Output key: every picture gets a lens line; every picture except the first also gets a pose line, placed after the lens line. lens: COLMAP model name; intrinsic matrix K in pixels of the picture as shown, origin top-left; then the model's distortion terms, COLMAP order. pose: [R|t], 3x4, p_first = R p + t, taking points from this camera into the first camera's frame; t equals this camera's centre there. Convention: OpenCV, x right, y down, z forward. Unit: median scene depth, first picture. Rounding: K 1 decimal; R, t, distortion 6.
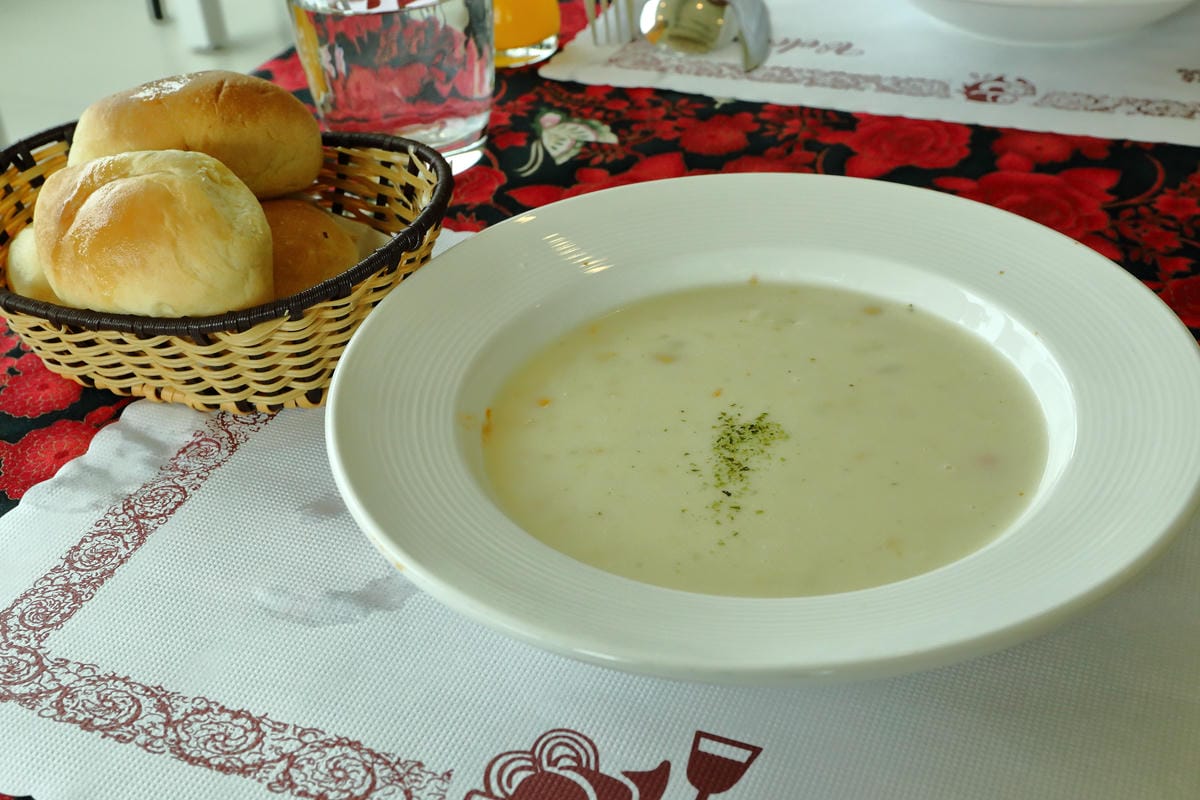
lens RADIAL K [[1657.0, 0, 600.5], [0, 1657.0, 398.6], [0, 0, 1]] dist [0.019549, 0.000000]
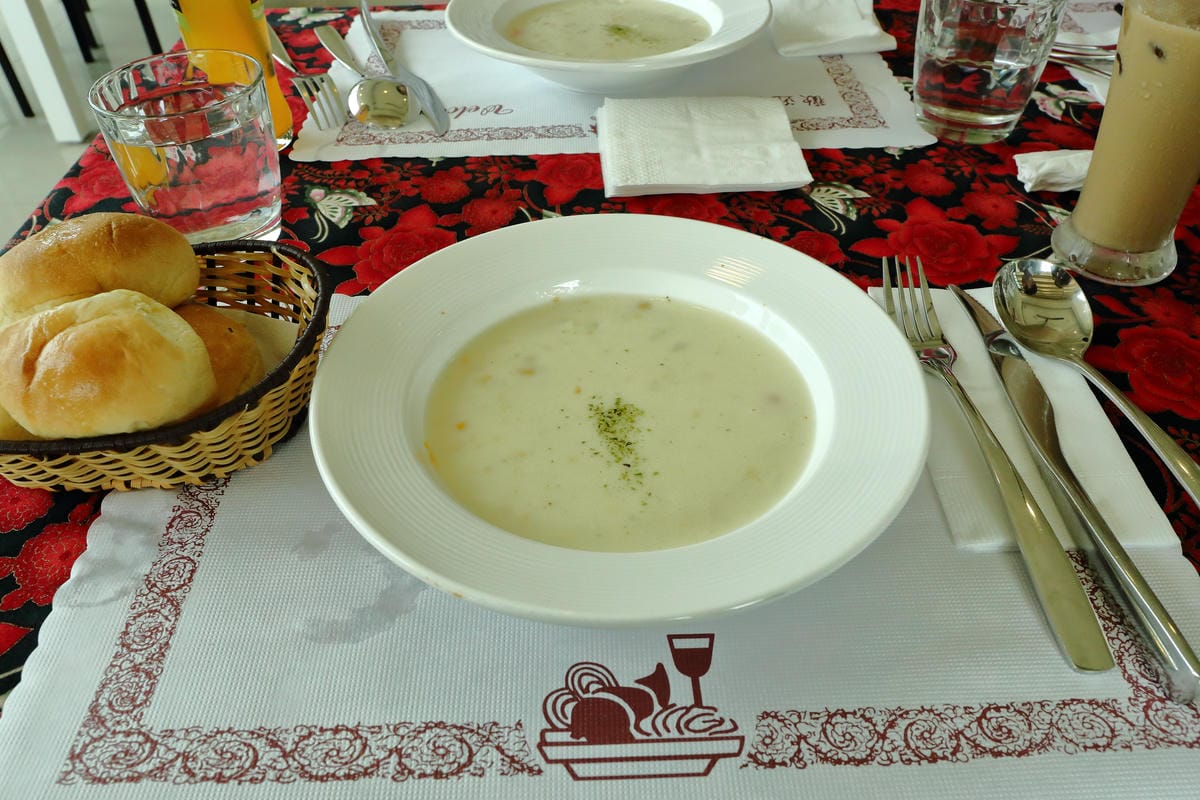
lens RADIAL K [[1029.6, 0, 601.0], [0, 1029.6, 400.8], [0, 0, 1]] dist [-0.059233, 0.047140]
pose [[0.900444, -0.236580, 0.365006, -0.235946], [0.190664, 0.968914, 0.157650, -0.130383], [-0.390957, -0.072362, 0.917560, 0.185032]]
